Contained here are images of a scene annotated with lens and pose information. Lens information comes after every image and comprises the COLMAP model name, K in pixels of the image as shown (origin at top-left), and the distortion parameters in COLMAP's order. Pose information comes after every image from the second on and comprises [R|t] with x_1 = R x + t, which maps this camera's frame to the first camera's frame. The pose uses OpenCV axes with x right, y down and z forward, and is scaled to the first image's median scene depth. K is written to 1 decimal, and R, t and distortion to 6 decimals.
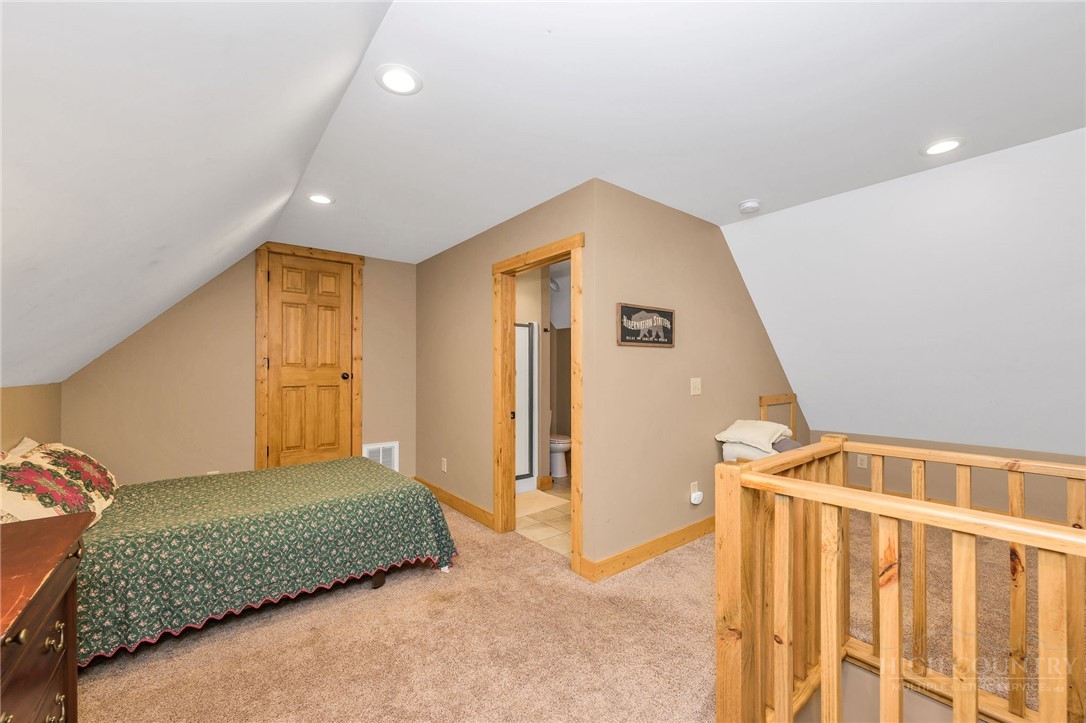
lens RADIAL K [[434.0, 0, 542.5], [0, 434.0, 368.6], [0, 0, 1]] dist [-0.001009, 0.000060]
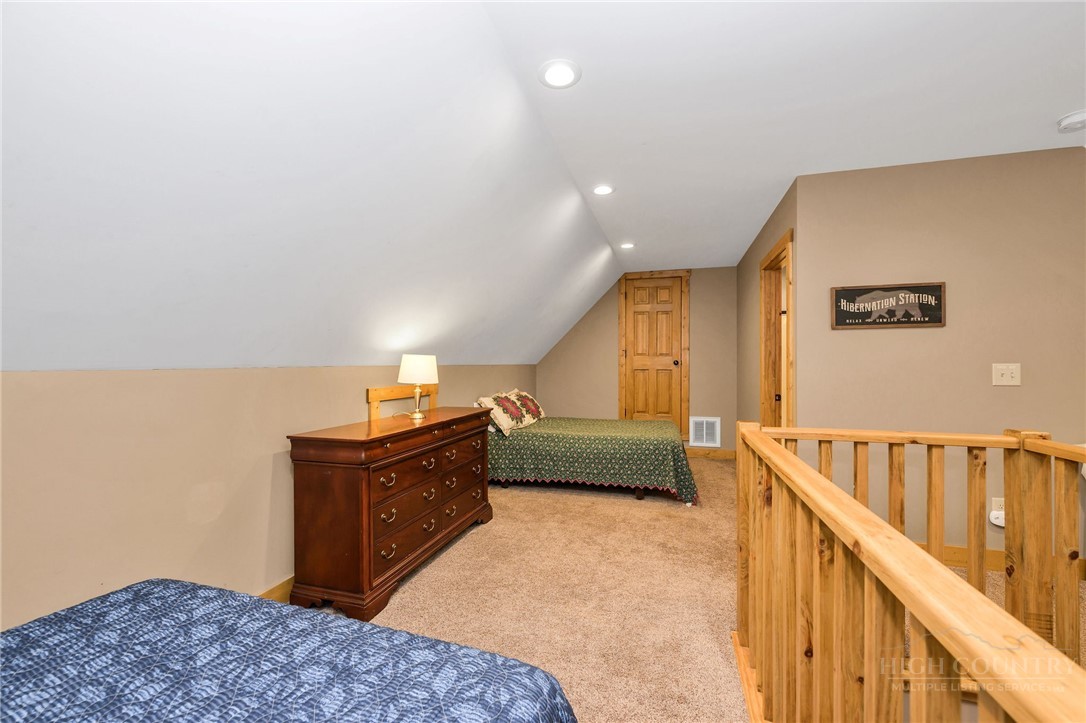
lens RADIAL K [[434.0, 0, 548.7], [0, 434.0, 362.0], [0, 0, 1]] dist [-0.001009, 0.000060]
pose [[0.580353, -0.000834, -0.814365, 0.568014], [0.003055, 0.999995, 0.001153, 0.017542], [0.814359, -0.003157, 0.580352, -0.118455]]
